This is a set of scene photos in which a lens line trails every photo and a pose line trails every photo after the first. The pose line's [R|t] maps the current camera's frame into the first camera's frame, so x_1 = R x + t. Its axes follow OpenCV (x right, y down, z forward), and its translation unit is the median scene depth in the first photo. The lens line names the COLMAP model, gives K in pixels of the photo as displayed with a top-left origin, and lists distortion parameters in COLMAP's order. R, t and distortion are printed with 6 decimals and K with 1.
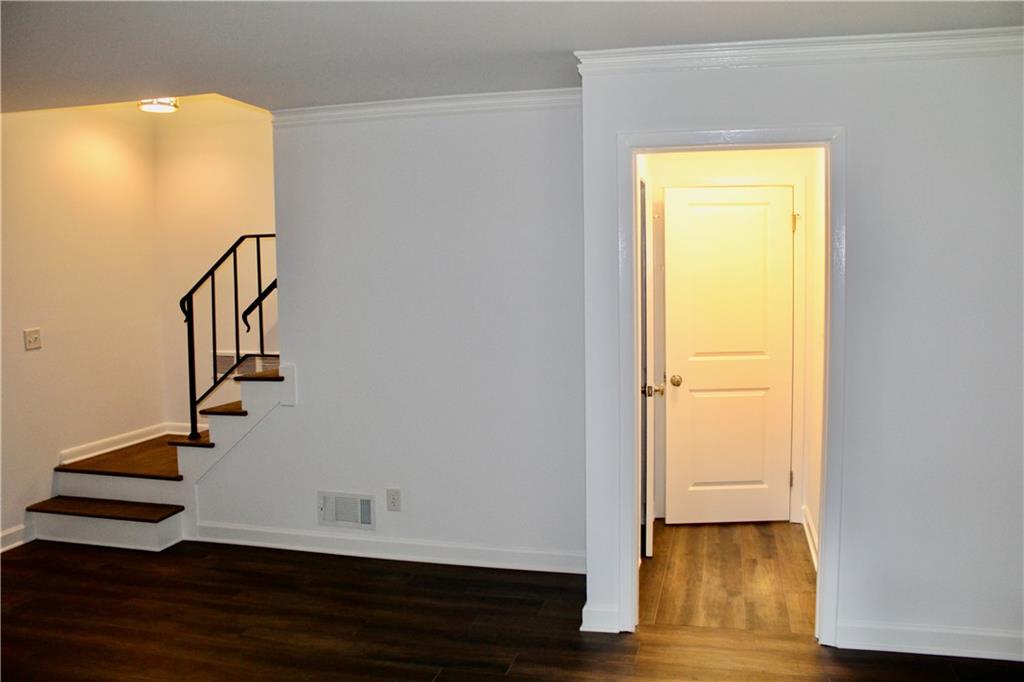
lens RADIAL K [[843.9, 0, 515.7], [0, 843.9, 350.9], [0, 0, 1]] dist [-0.164659, 0.141726]
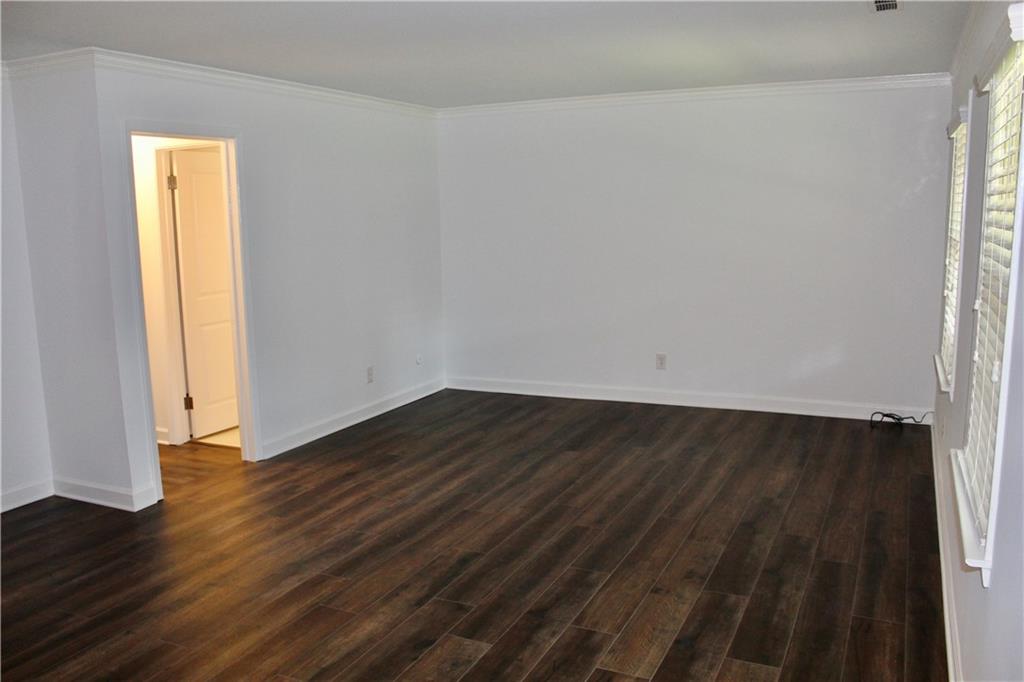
lens RADIAL K [[843.9, 0, 515.7], [0, 843.9, 350.9], [0, 0, 1]] dist [-0.164659, 0.141726]
pose [[0.194785, -0.150334, 0.969257, -1.005454], [0.102664, 0.985881, 0.132281, -0.006392], [-0.975458, 0.073741, 0.207469, 0.171718]]
